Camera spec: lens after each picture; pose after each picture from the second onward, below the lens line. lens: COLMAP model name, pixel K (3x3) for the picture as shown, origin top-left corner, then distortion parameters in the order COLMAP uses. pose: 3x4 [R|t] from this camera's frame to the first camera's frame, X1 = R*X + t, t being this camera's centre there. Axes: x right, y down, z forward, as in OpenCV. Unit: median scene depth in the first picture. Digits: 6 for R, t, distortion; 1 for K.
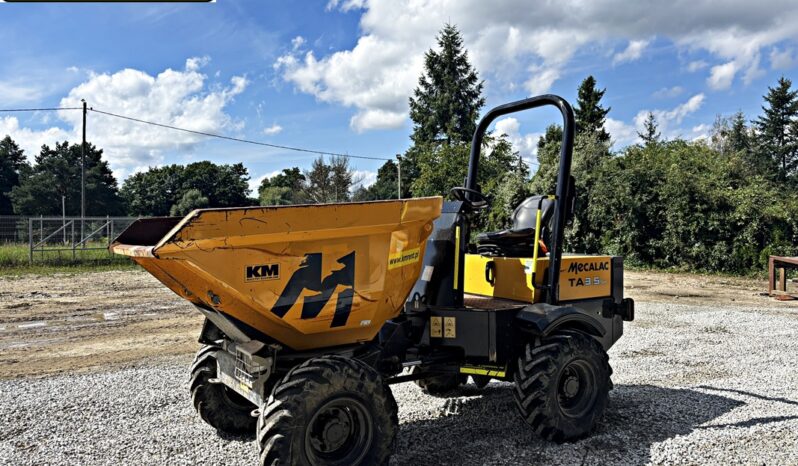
lens RADIAL K [[594.0, 0, 400.4], [0, 594.0, 236.4], [0, 0, 1]] dist [0.062399, -0.072516]
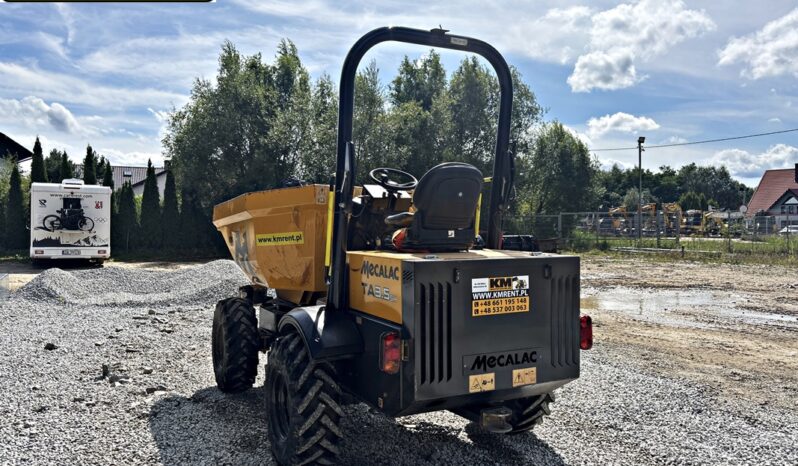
lens RADIAL K [[604.7, 0, 398.8], [0, 604.7, 234.3], [0, 0, 1]] dist [0.043693, -0.068013]
pose [[-0.099346, 0.021807, -0.994814, 0.247192], [-0.015086, 0.999612, 0.023419, -0.001301], [0.994939, 0.017334, -0.098979, 0.275933]]
